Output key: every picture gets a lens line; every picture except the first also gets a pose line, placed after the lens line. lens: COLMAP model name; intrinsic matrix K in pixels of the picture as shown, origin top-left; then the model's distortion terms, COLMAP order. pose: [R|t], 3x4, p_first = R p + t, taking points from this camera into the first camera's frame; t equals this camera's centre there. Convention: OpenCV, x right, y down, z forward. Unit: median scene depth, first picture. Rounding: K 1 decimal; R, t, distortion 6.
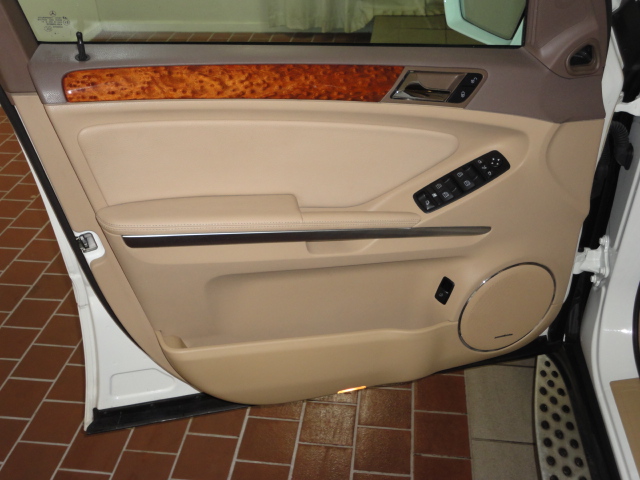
lens RADIAL K [[680.7, 0, 320.0], [0, 680.7, 240.0], [0, 0, 1]] dist [0.003787, 0.002973]
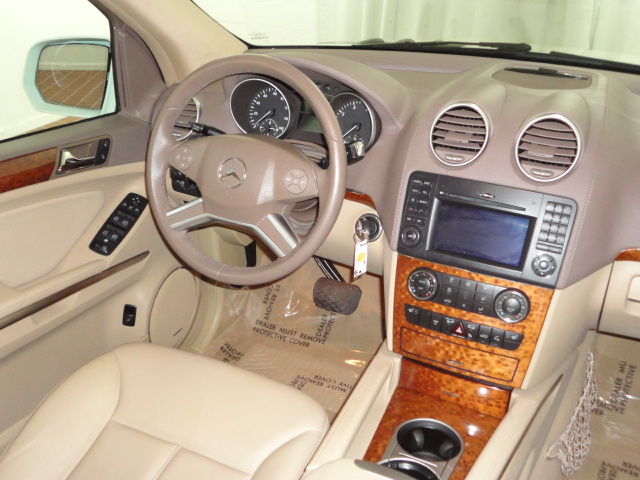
lens RADIAL K [[680.7, 0, 320.0], [0, 680.7, 240.0], [0, 0, 1]] dist [0.003787, 0.002973]
pose [[0.670701, -0.341117, 0.658635, -0.378093], [0.389519, 0.917657, 0.078614, -0.013028], [-0.631217, 0.203824, 0.748345, -0.157895]]
